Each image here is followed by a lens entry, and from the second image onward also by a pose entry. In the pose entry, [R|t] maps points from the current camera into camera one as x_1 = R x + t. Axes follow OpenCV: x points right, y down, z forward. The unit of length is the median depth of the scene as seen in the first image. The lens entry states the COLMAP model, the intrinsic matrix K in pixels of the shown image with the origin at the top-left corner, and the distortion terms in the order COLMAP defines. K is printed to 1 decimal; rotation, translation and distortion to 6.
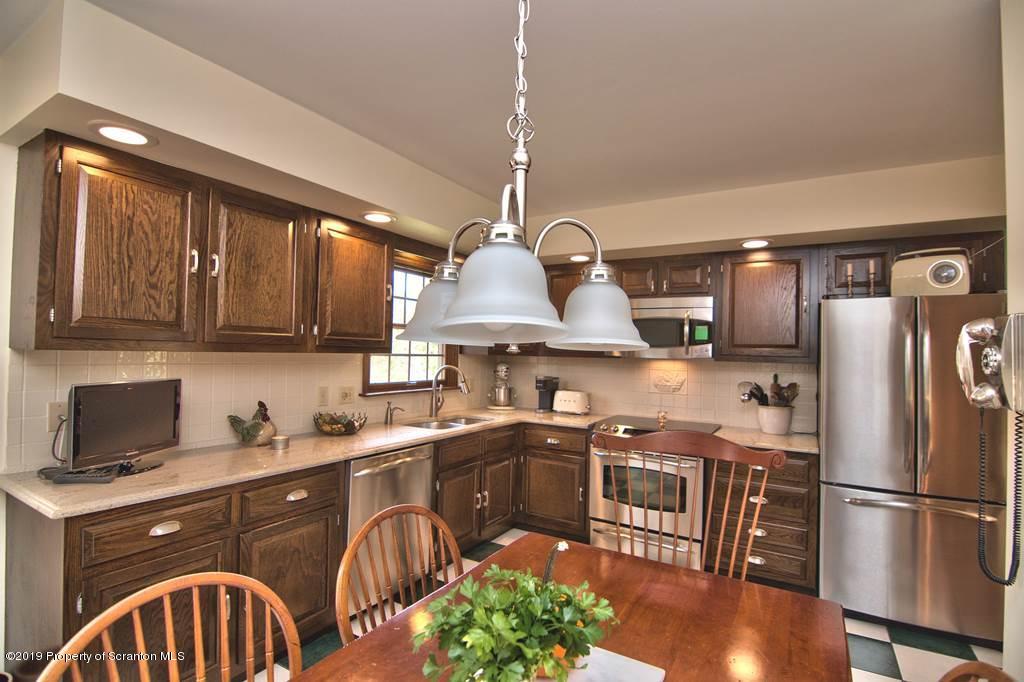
lens RADIAL K [[493.5, 0, 506.9], [0, 493.5, 341.1], [0, 0, 1]] dist [-0.002002, -0.000506]
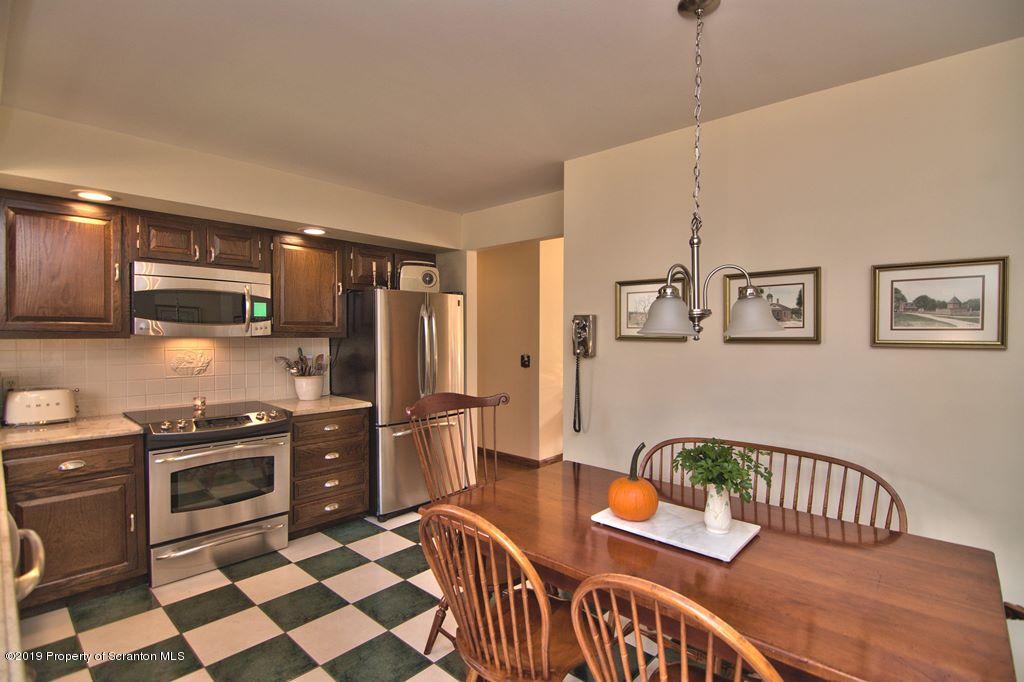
lens RADIAL K [[493.5, 0, 512.8], [0, 493.5, 339.0], [0, 0, 1]] dist [-0.002002, -0.000506]
pose [[0.192106, -0.034235, 0.980777, -0.483520], [-0.023865, 0.998933, 0.039543, -0.009311], [-0.981084, -0.031003, 0.191084, 0.321997]]
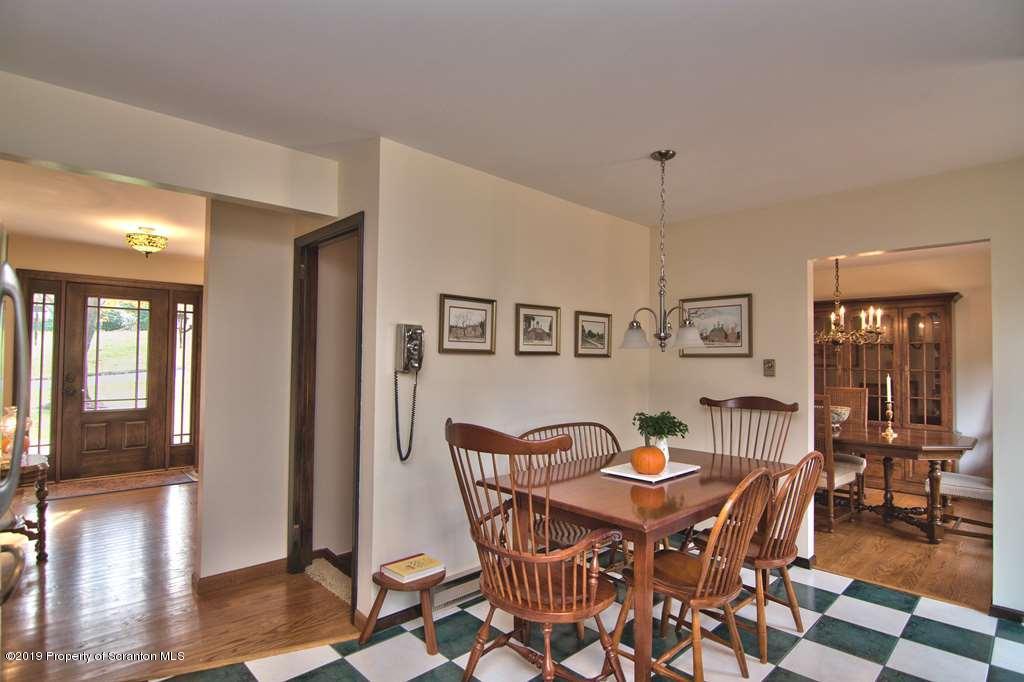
lens RADIAL K [[539.7, 0, 513.9], [0, 539.7, 339.0], [0, 0, 1]] dist [-0.000944, -0.000098]
pose [[-0.966483, -0.040861, 0.253459, 0.683278], [-0.052665, 0.997812, -0.039958, 0.074501], [-0.251272, -0.051967, -0.966520, 2.211811]]
